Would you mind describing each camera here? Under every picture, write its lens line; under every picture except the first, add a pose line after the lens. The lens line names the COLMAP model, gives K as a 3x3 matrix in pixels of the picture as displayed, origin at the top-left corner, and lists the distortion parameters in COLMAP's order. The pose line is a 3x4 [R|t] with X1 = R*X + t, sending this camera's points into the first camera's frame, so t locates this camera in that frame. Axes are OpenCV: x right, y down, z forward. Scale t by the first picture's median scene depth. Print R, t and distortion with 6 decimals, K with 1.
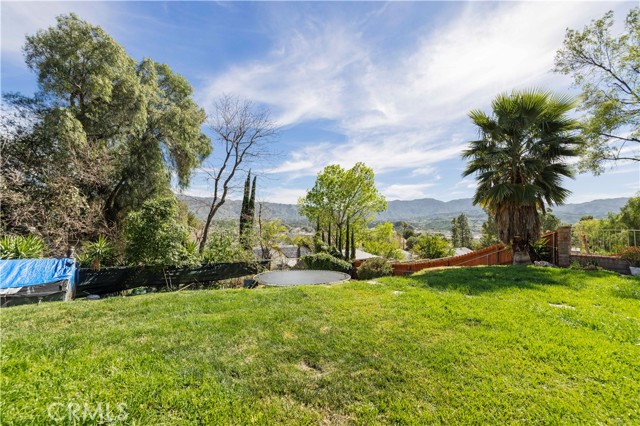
lens RADIAL K [[271.0, 0, 320.0], [0, 271.0, 213.0], [0, 0, 1]] dist [-0.000684, -0.000090]
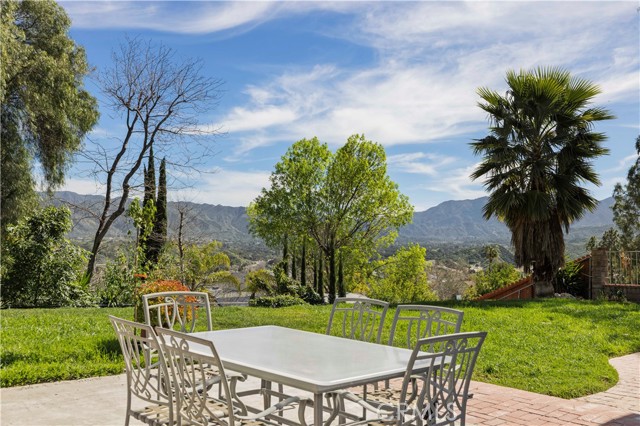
lens RADIAL K [[627.0, 0, 320.0], [0, 627.0, 213.0], [0, 0, 1]] dist [-0.013045, 0.004118]
pose [[0.999958, 0.000093, 0.009134, 0.062716], [0.000111, 0.999750, -0.022377, -0.003919], [-0.009134, 0.022377, 0.999708, -0.359342]]
